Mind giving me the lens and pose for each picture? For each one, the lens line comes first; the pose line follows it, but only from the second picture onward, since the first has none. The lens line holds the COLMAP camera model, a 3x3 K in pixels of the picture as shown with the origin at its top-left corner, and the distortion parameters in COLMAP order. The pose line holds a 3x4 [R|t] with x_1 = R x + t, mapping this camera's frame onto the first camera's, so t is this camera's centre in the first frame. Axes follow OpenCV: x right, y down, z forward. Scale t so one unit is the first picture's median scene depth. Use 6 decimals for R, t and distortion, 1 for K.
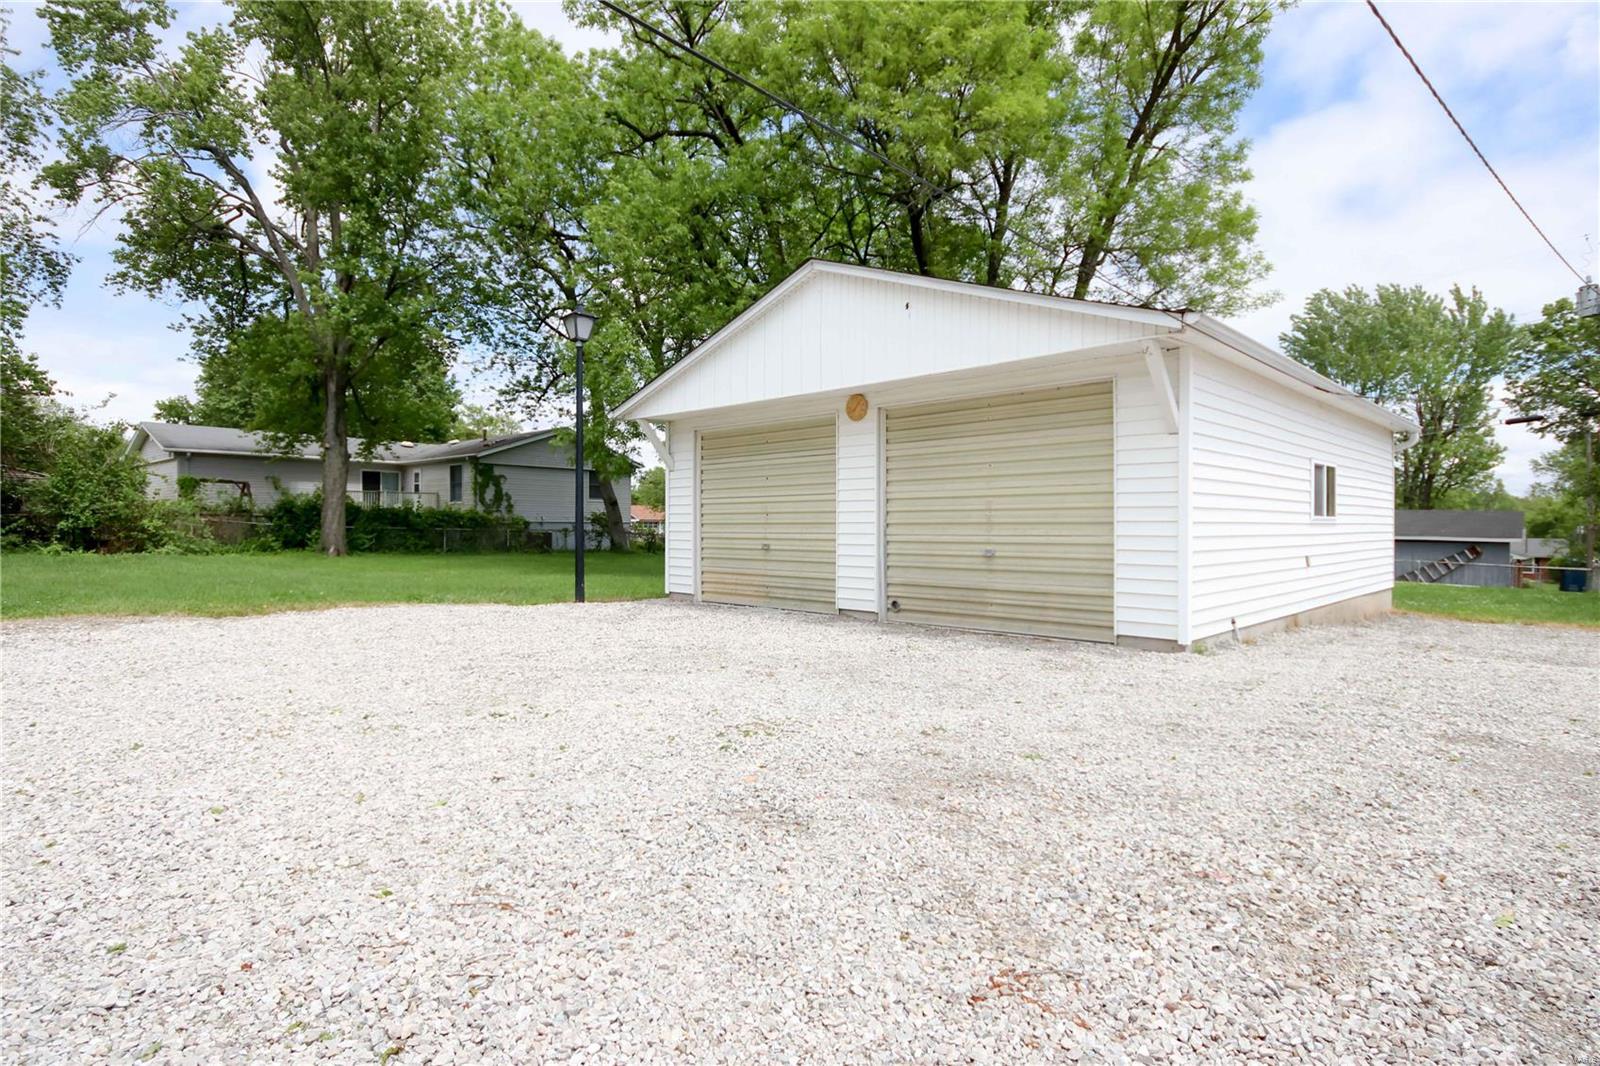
lens RADIAL K [[823.3, 0, 804.0], [0, 823.3, 525.4], [0, 0, 1]] dist [0.013708, -0.000235]
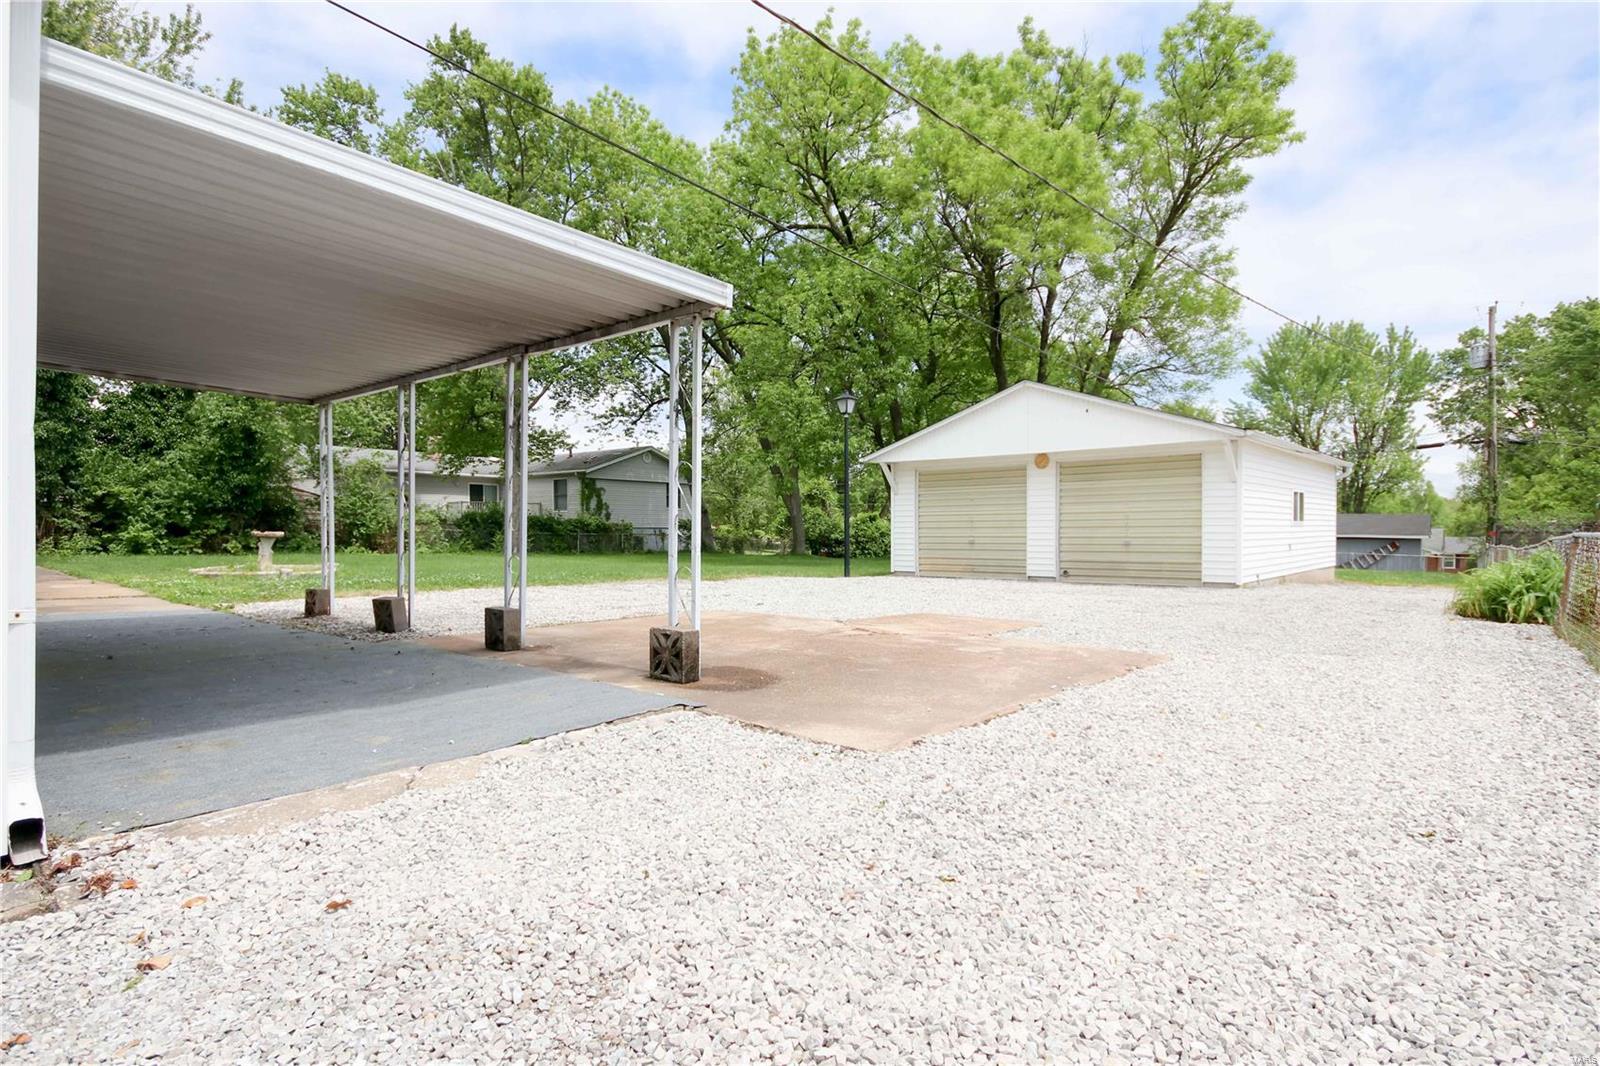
lens RADIAL K [[823.3, 0, 796.7], [0, 823.3, 547.9], [0, 0, 1]] dist [0.013708, -0.000235]
pose [[0.998992, -0.006749, 0.044379, -0.201849], [0.005728, 0.999717, 0.023095, -0.000505], [-0.044522, -0.022817, 0.998748, -0.277915]]
